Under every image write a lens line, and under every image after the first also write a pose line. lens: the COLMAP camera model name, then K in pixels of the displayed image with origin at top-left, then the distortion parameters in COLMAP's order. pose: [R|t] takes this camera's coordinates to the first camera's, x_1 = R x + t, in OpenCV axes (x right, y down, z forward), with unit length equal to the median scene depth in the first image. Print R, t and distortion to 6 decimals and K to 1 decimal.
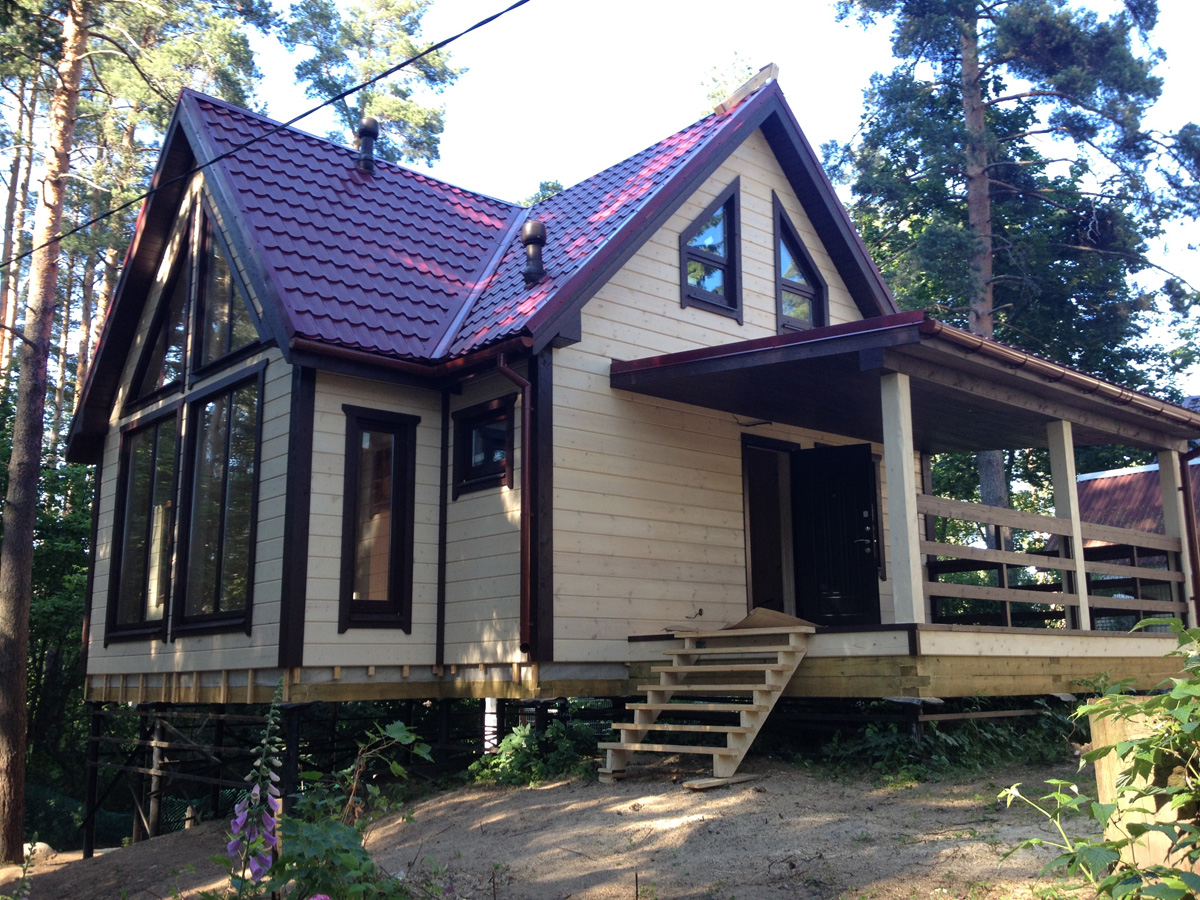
lens RADIAL K [[1147.7, 0, 600.8], [0, 1147.7, 454.1], [0, 0, 1]] dist [0.019519, 0.000000]
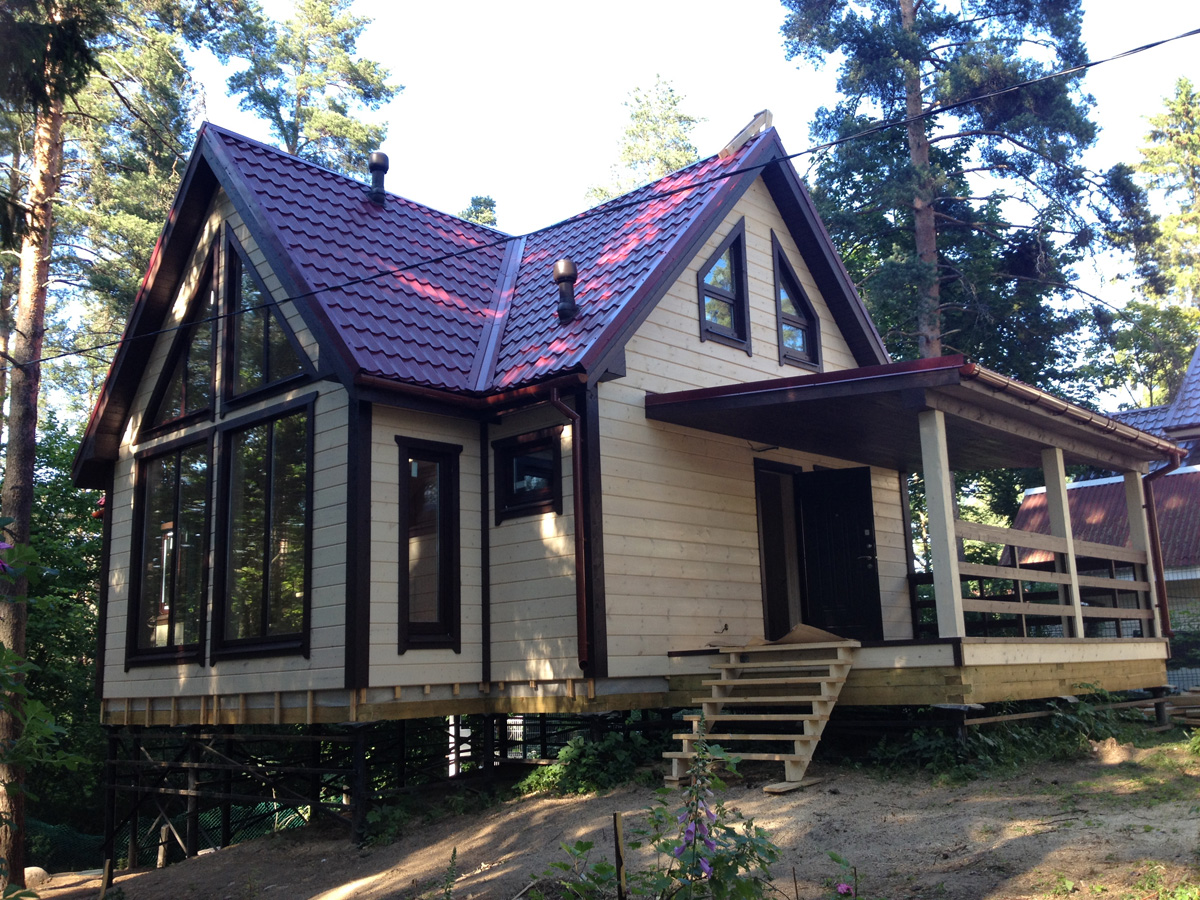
lens RADIAL K [[1147.7, 0, 594.3], [0, 1147.7, 453.2], [0, 0, 1]] dist [0.019519, 0.000000]
pose [[0.995996, -0.005294, 0.089246, -0.128066], [0.005791, 0.999969, -0.005313, -0.019244], [-0.089215, 0.005808, 0.995995, -0.055201]]
